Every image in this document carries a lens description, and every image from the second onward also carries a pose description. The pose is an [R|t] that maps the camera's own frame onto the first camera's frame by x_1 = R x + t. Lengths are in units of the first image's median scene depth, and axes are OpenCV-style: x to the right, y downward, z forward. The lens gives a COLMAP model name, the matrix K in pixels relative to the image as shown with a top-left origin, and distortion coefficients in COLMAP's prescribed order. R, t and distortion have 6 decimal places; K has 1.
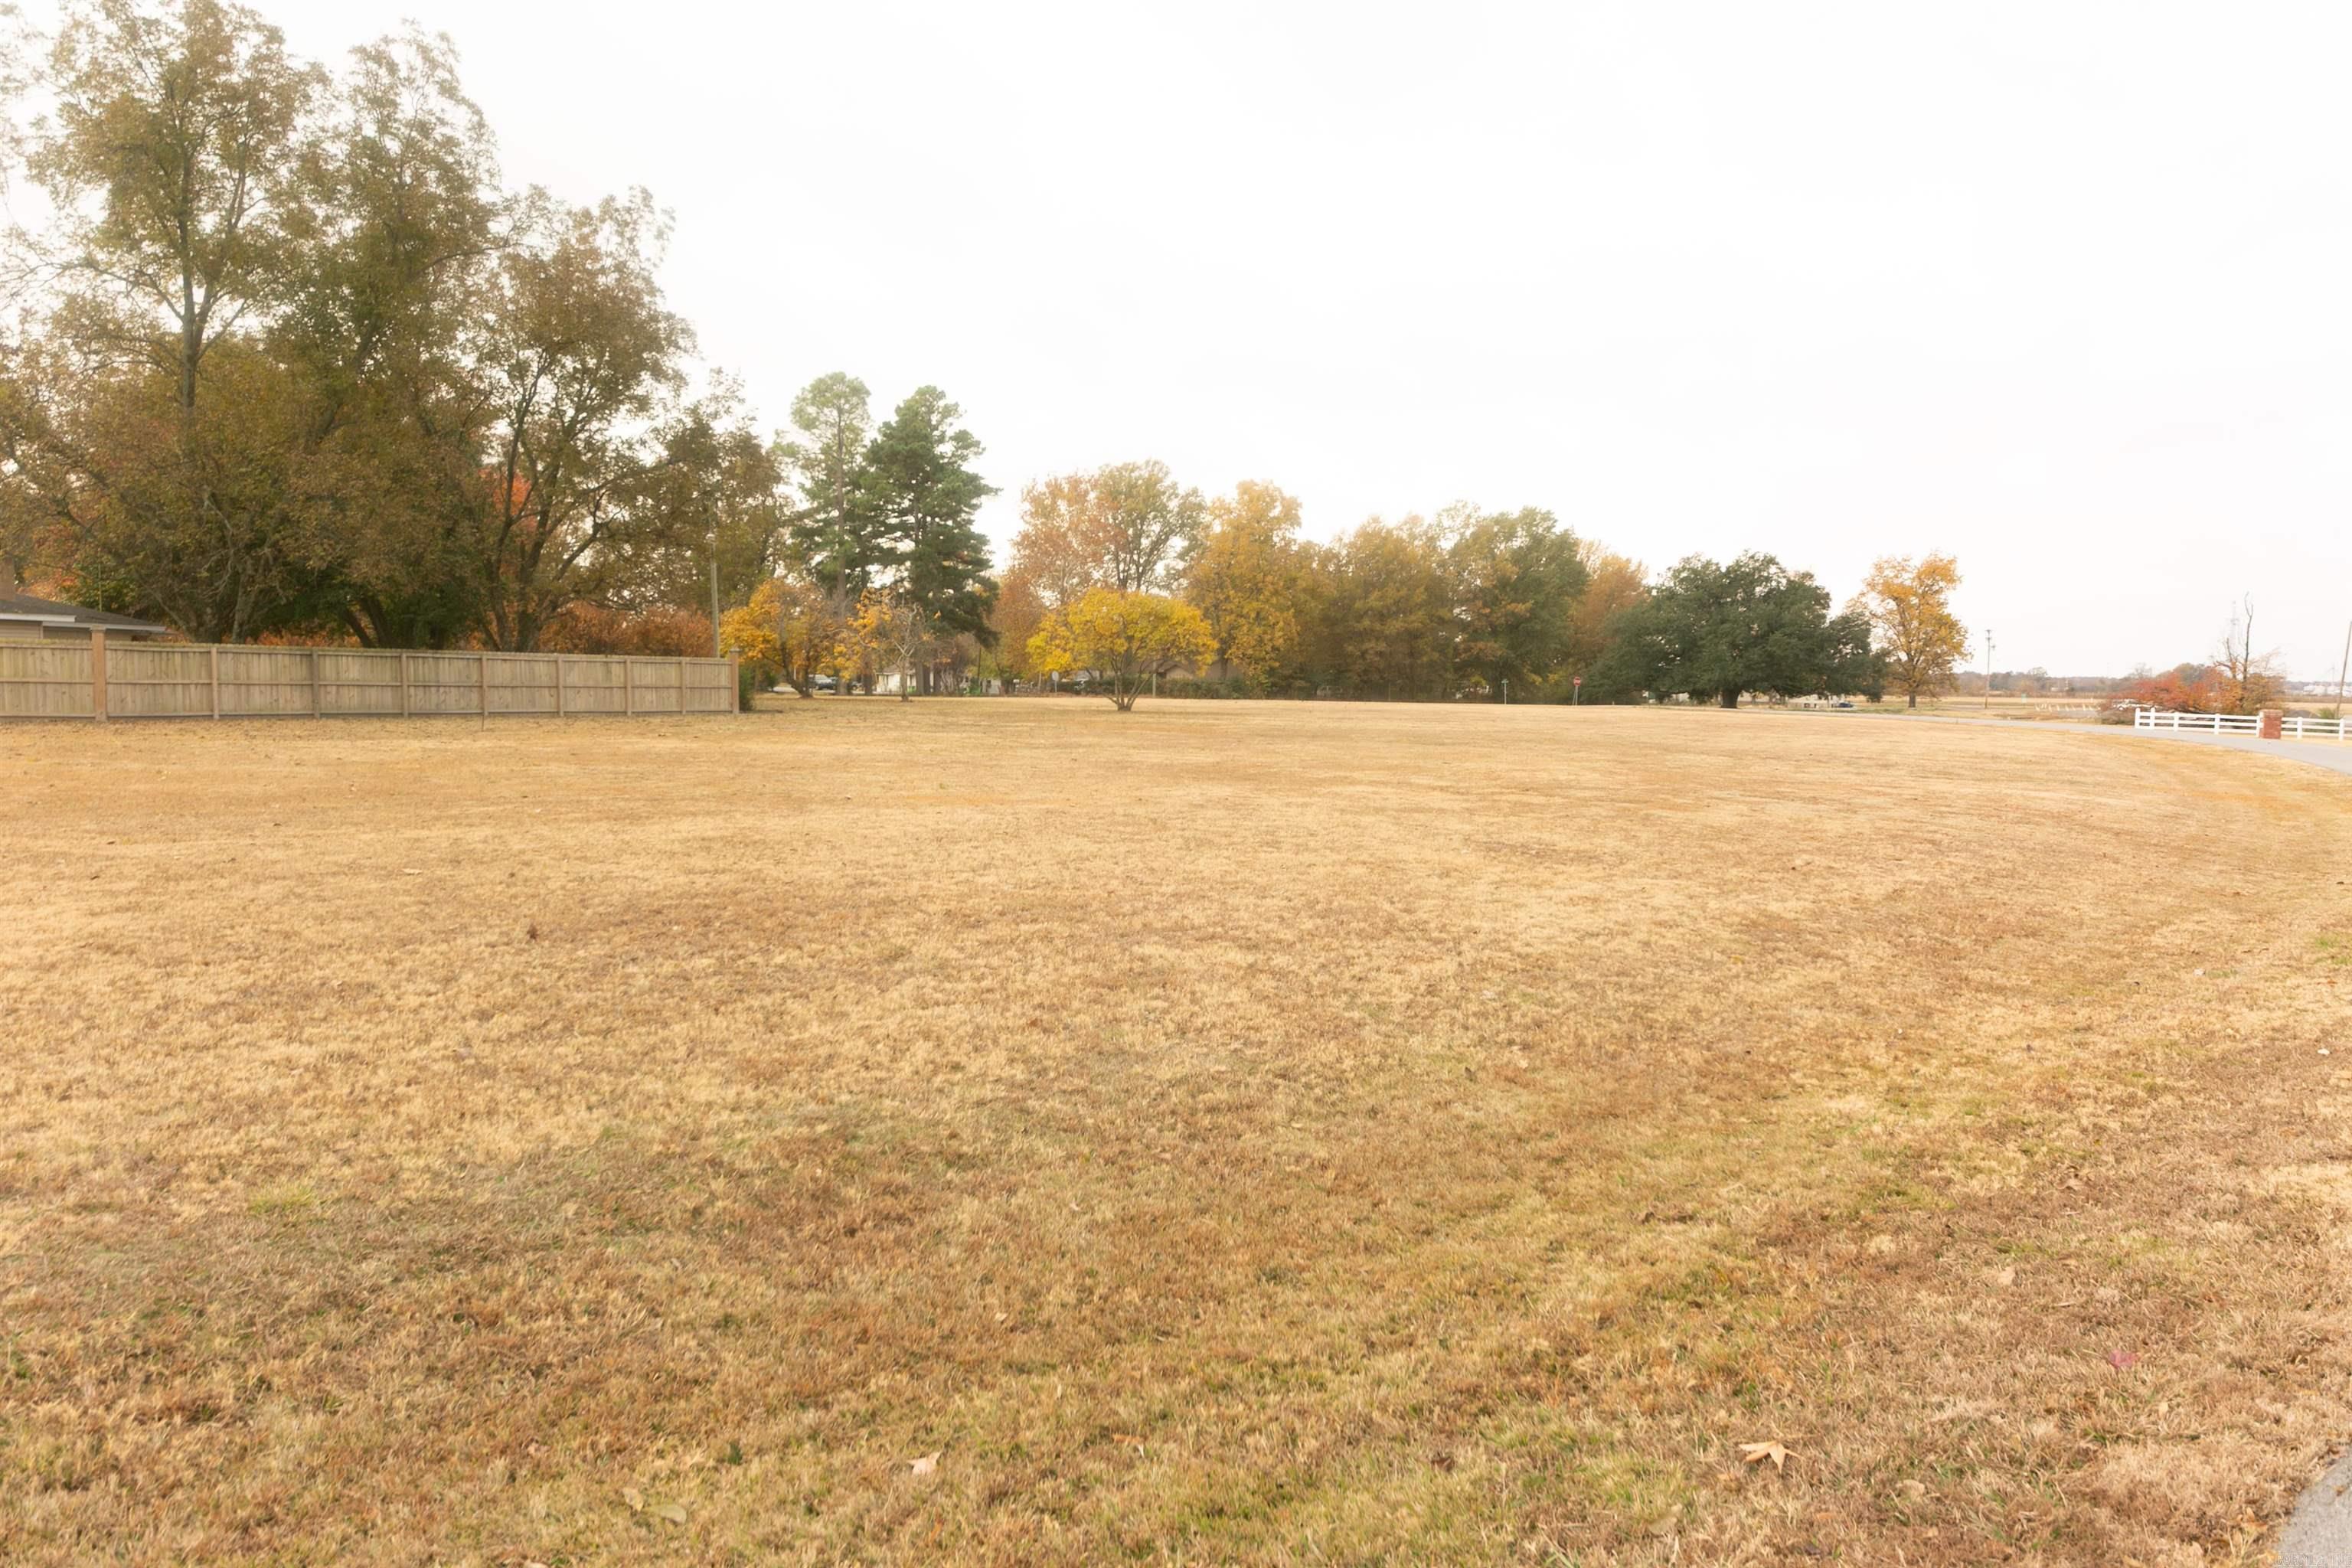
lens RADIAL K [[1468.4, 0, 1170.5], [0, 1468.4, 796.5], [0, 0, 1]] dist [0.001481, 0.000054]
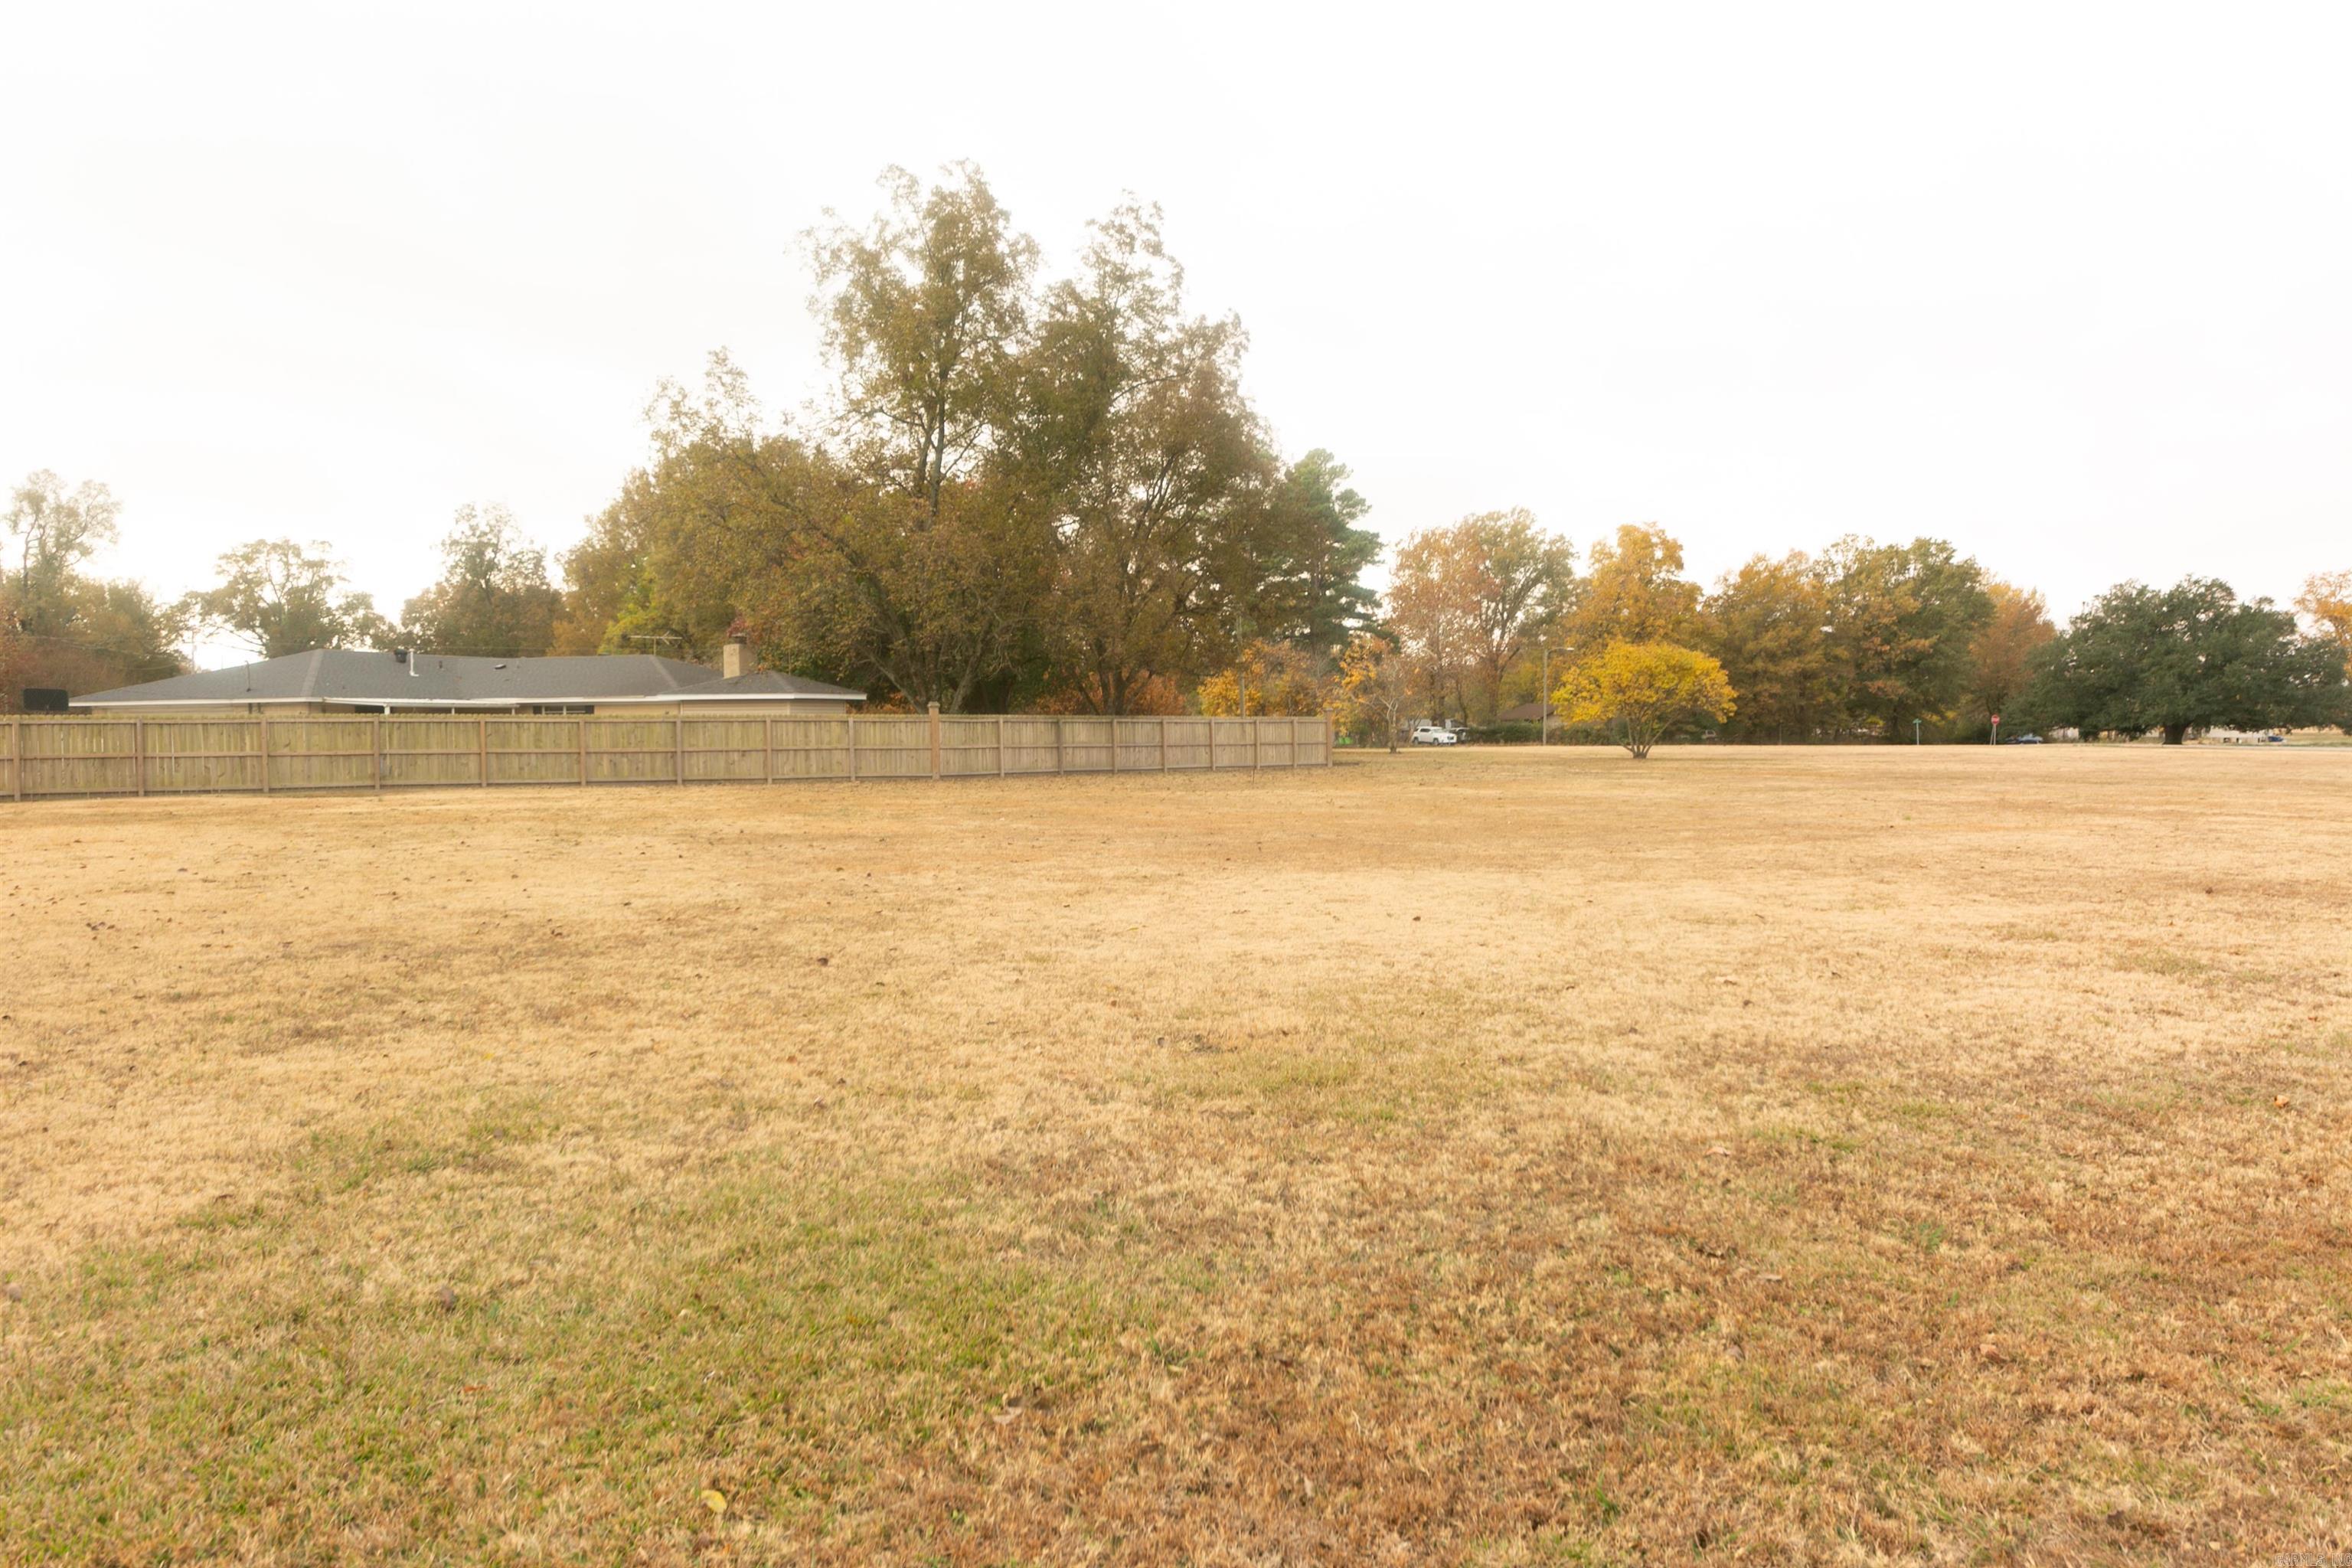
lens RADIAL K [[1530.7, 0, 1159.6], [0, 1530.7, 774.6], [0, 0, 1]] dist [-0.002798, 0.001318]
pose [[0.984130, -0.016927, -0.176638, -0.077359], [0.007957, 0.998648, -0.051365, 0.002903], [0.177269, 0.049145, 0.982935, -0.056657]]
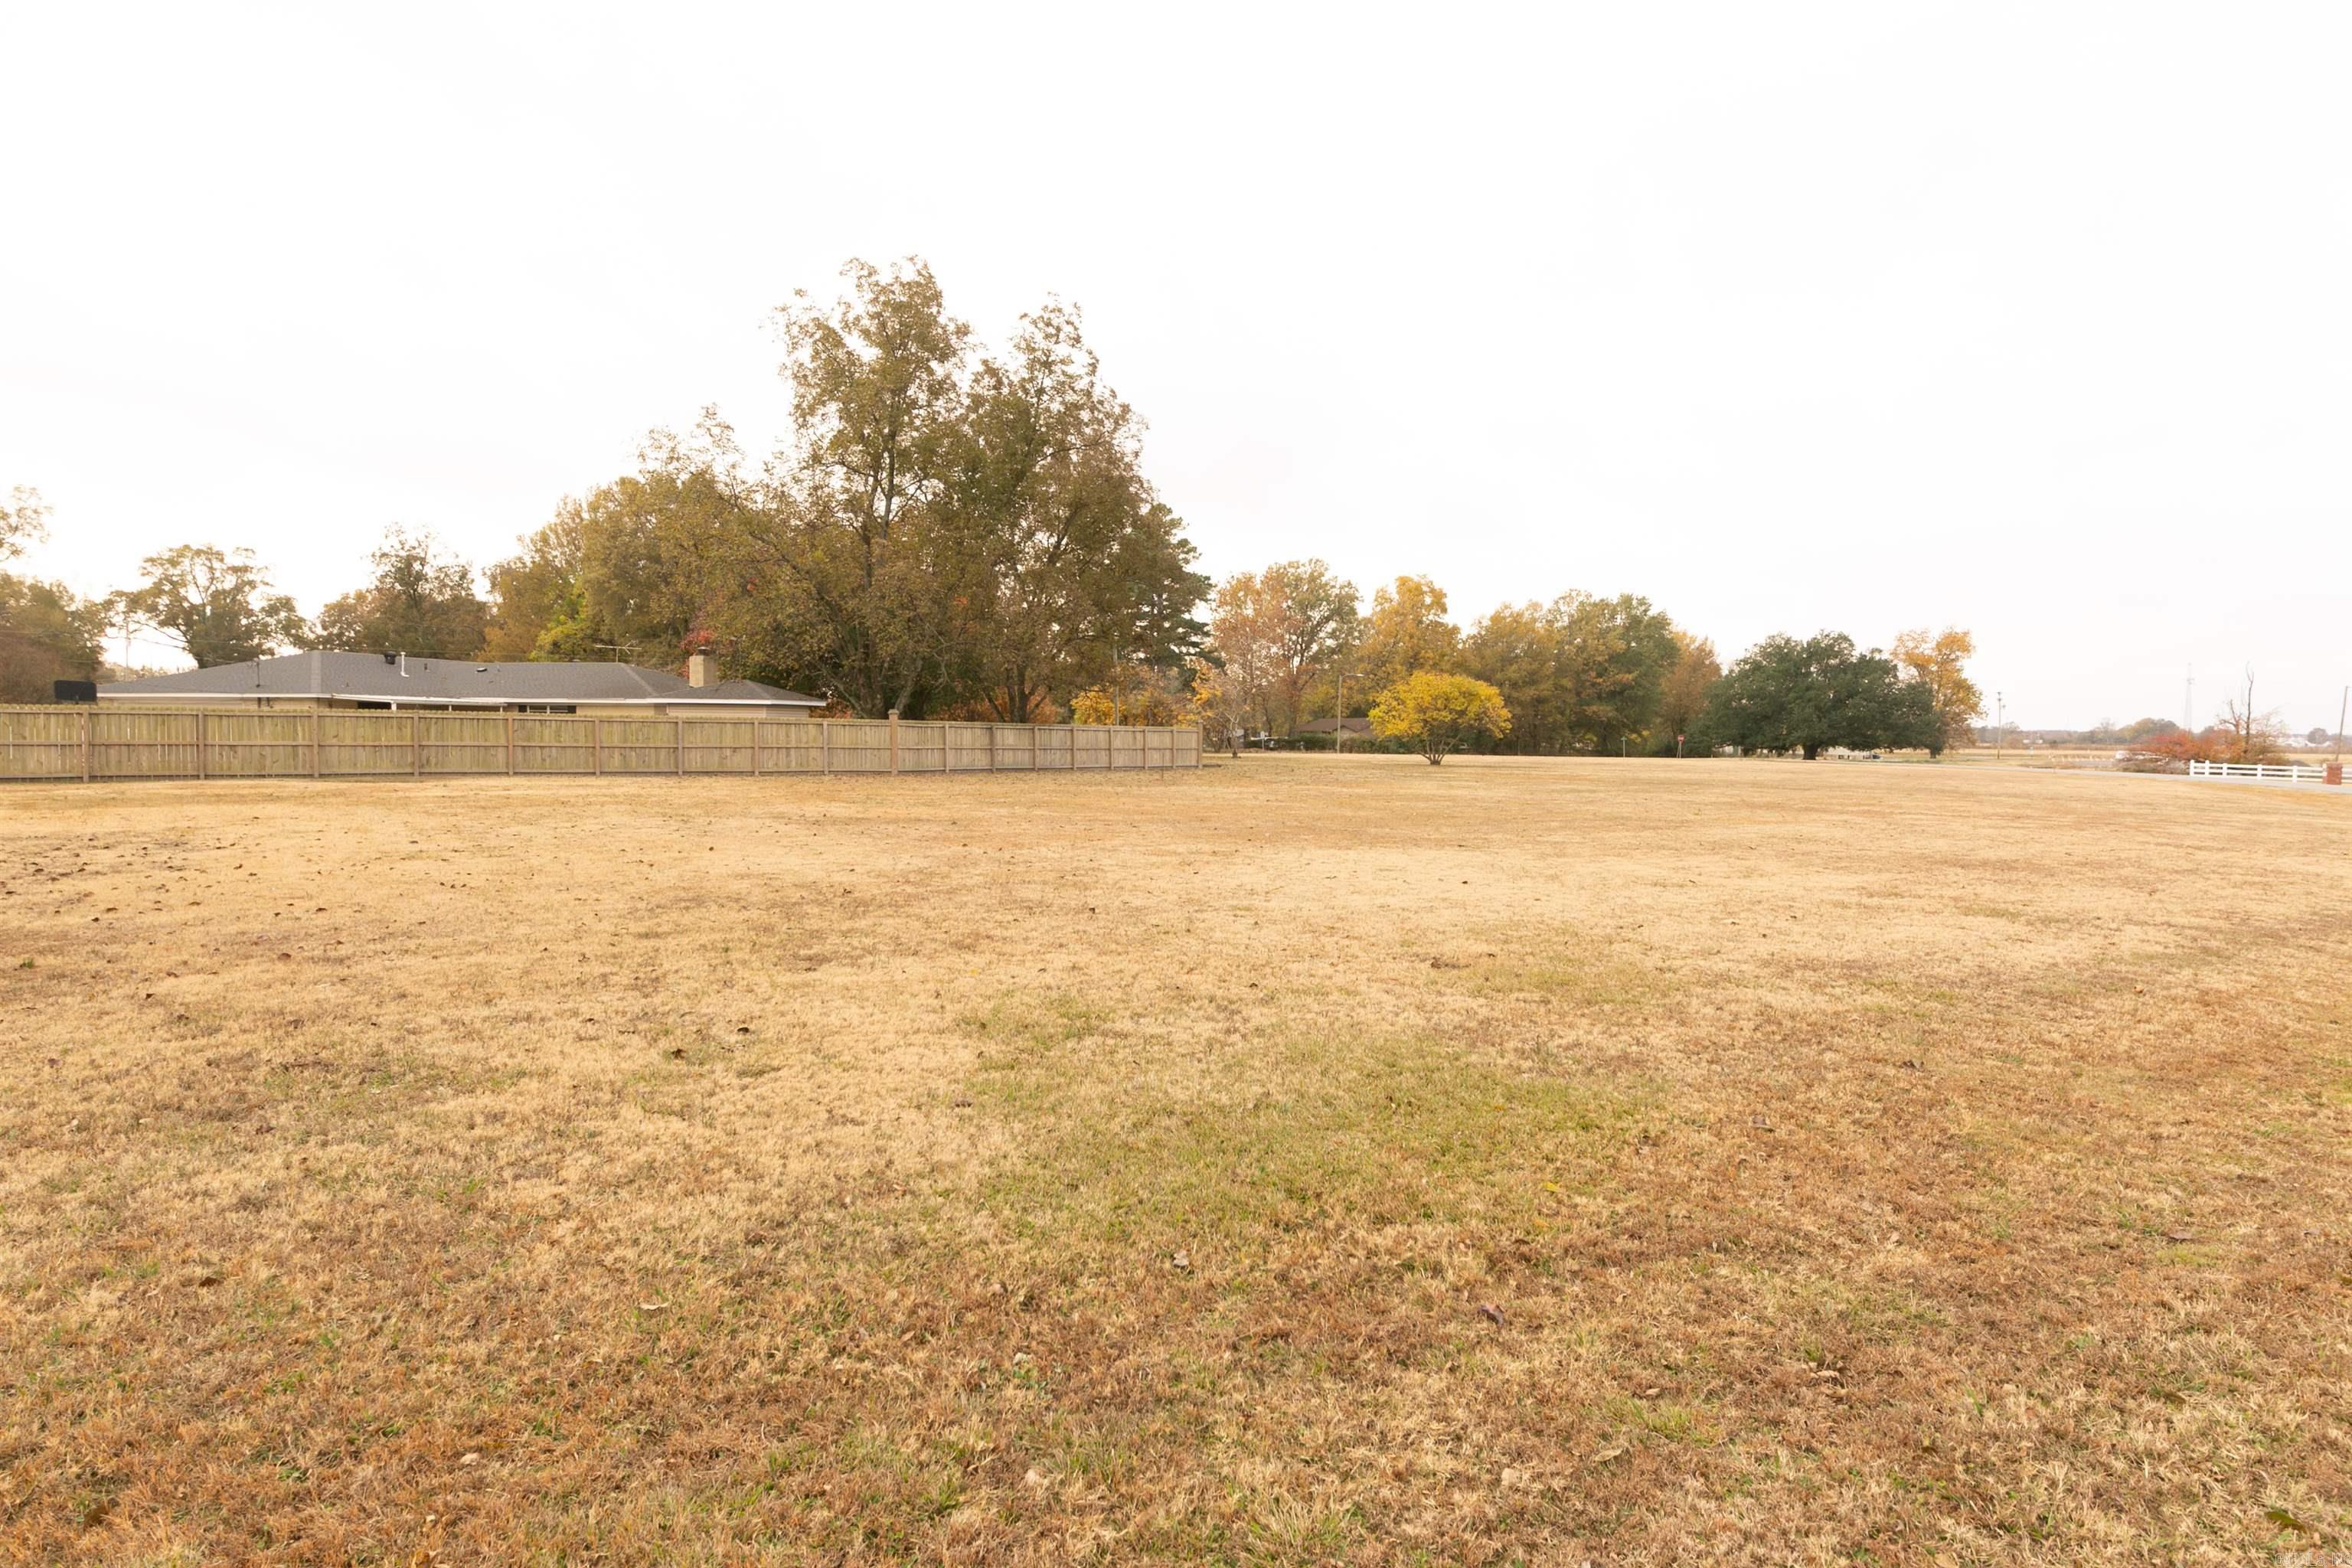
lens RADIAL K [[1292.8, 0, 1171.7], [0, 1292.8, 767.6], [0, 0, 1]] dist [-0.004064, 0.000422]
pose [[0.999202, -0.003119, -0.039829, -0.097362], [0.000922, 0.998484, -0.055042, 0.003330], [0.039940, 0.054962, 0.997689, -0.070258]]
